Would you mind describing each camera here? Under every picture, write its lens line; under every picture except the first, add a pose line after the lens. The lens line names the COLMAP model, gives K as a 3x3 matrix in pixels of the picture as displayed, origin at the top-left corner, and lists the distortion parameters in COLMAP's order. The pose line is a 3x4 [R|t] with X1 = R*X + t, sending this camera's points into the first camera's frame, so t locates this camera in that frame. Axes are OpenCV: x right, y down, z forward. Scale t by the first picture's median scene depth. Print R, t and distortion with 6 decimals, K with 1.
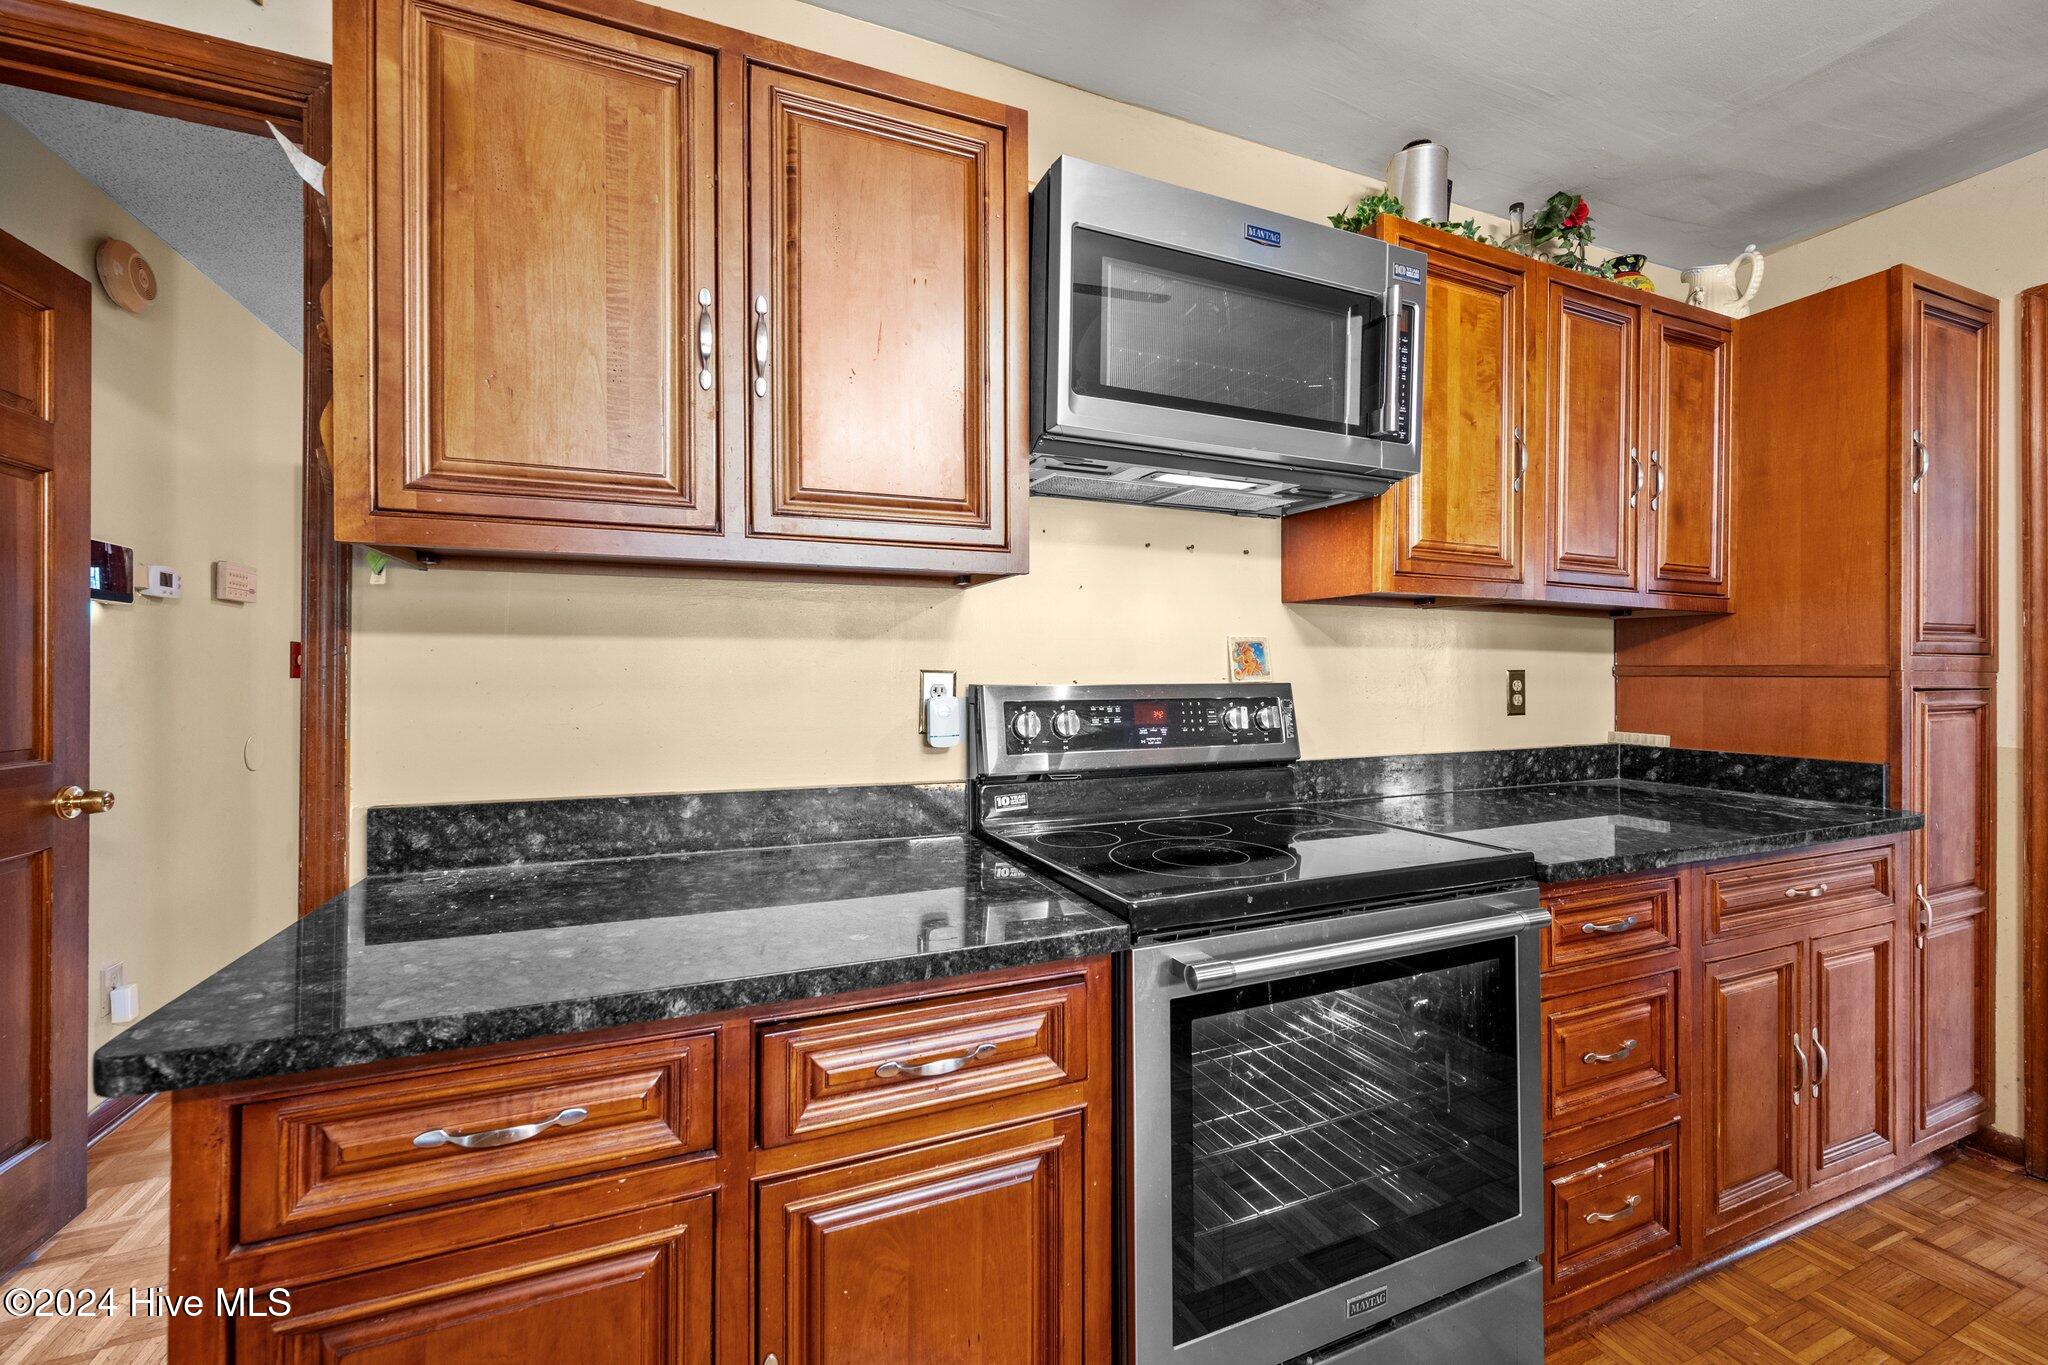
lens RADIAL K [[813.7, 0, 1030.9], [0, 813.7, 670.5], [0, 0, 1]] dist [0.001270, -0.000084]
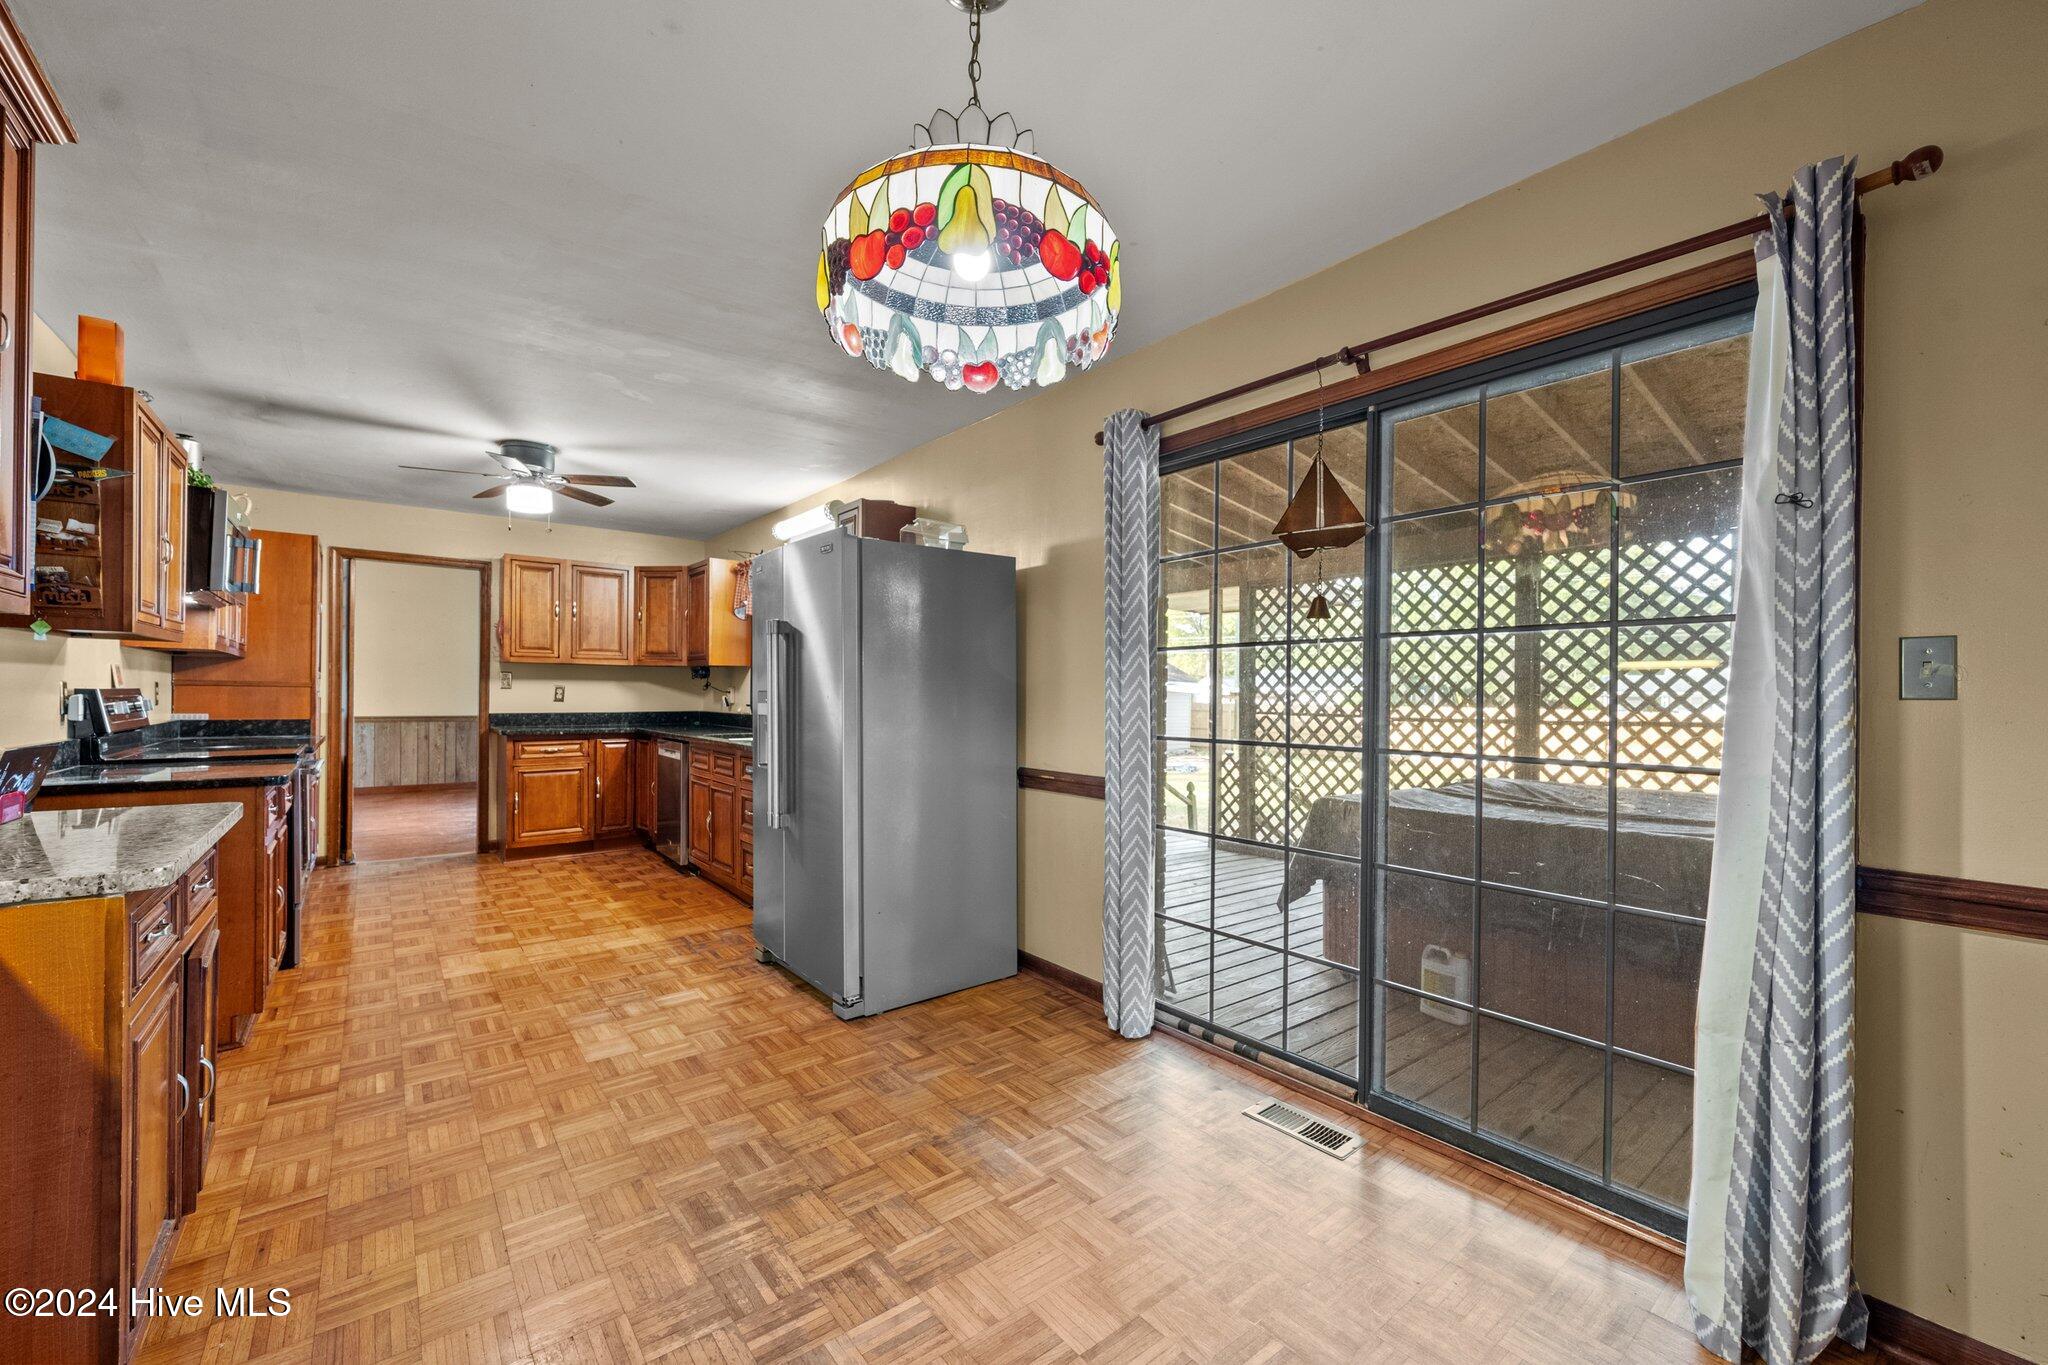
lens RADIAL K [[813.7, 0, 1028.3], [0, 813.7, 697.1], [0, 0, 1]] dist [0.001270, -0.000084]
pose [[-0.274633, -0.007119, 0.961523, -2.230078], [-0.015535, 0.999875, 0.002966, -0.002663], [-0.961424, -0.014122, -0.274710, -0.549152]]
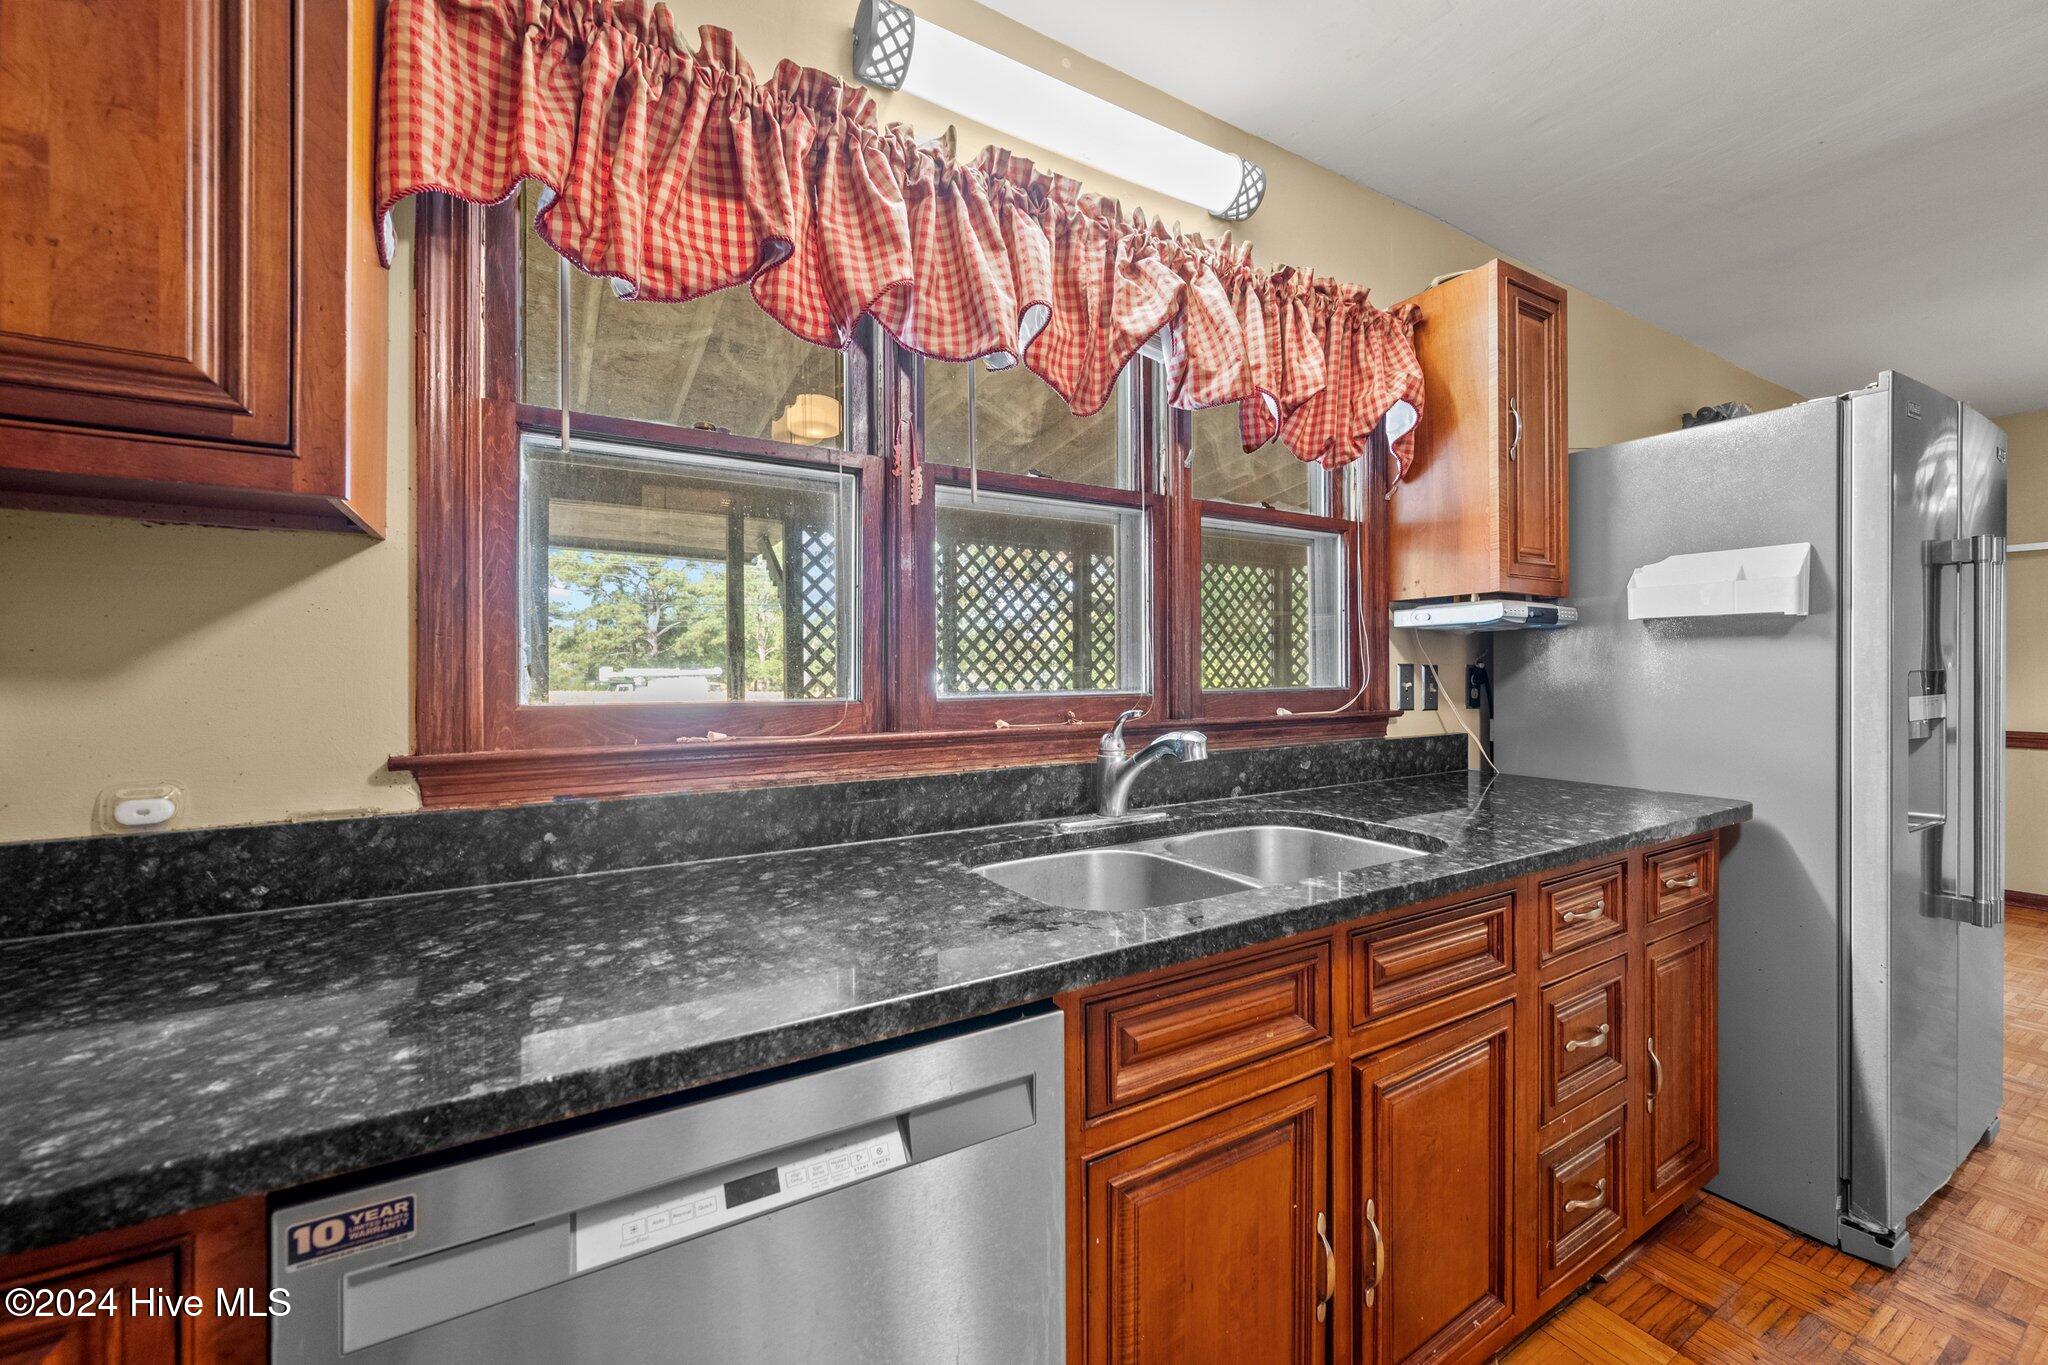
lens RADIAL K [[813.7, 0, 1032.0], [0, 813.7, 672.5], [0, 0, 1]] dist [0.001270, -0.000084]
pose [[-0.988758, 0.004628, -0.149455, 0.927767], [0.005828, 0.999954, -0.007593, 0.002672], [0.149413, -0.008378, -0.988739, 0.285461]]
